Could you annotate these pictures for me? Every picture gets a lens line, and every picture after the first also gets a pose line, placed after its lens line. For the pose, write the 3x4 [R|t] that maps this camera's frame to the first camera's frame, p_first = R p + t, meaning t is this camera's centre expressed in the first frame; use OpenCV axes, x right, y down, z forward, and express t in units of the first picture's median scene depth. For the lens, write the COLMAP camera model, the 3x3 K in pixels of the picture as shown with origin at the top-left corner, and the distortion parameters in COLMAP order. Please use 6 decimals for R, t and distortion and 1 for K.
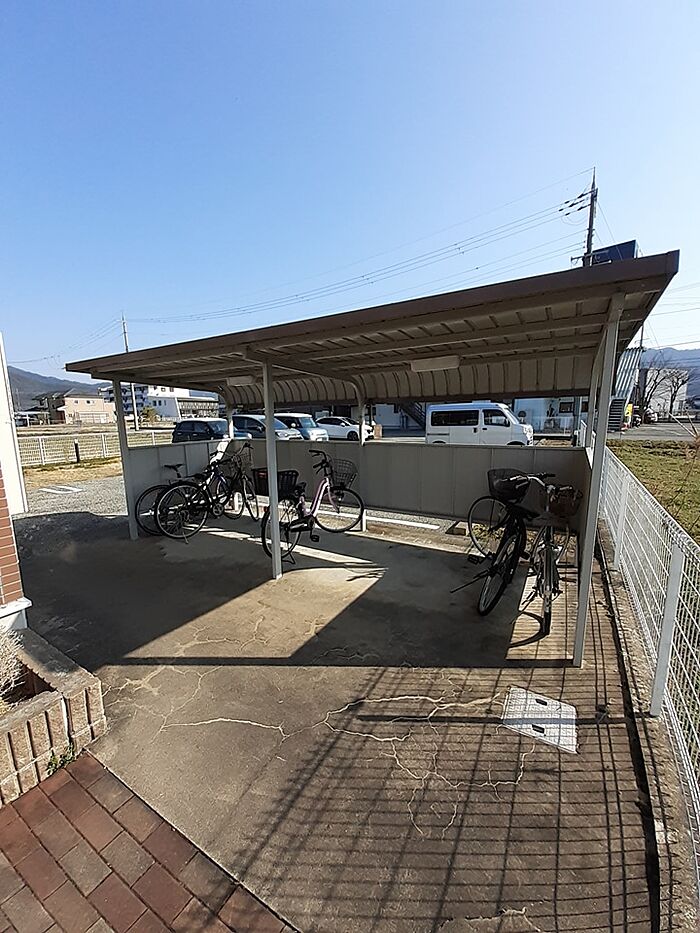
lens RADIAL K [[372.4, 0, 354.6], [0, 372.4, 468.7], [0, 0, 1]] dist [0.001512, -0.000280]
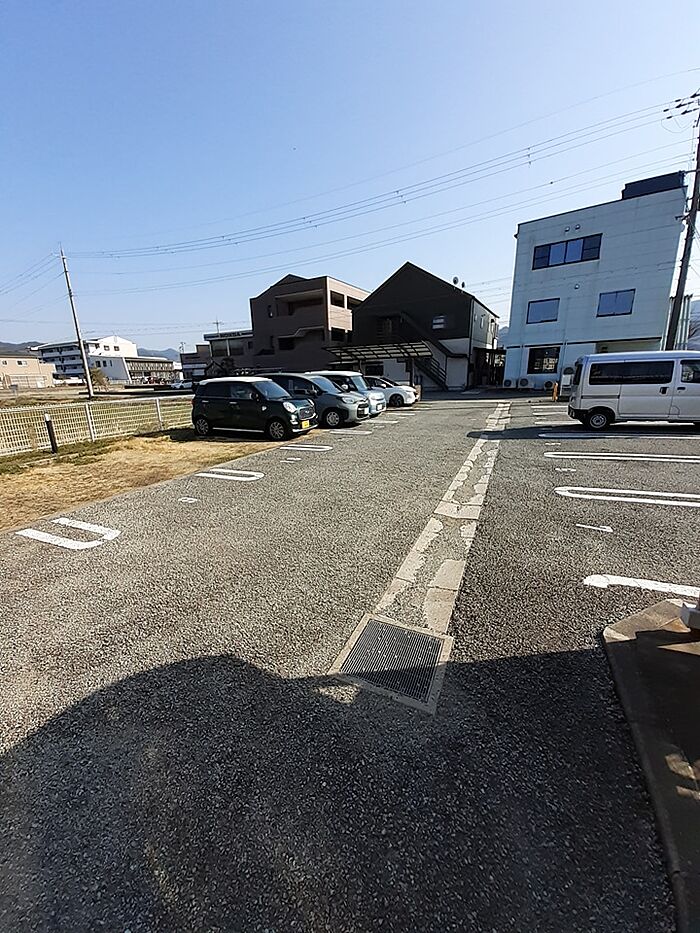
lens RADIAL K [[372.4, 0, 346.3], [0, 372.4, 468.2], [0, 0, 1]] dist [0.001512, -0.000280]
pose [[0.995259, -0.031406, 0.092046, -0.099038], [0.022143, 0.994743, 0.099976, -0.012452], [-0.094702, -0.097464, 0.990723, 0.105054]]
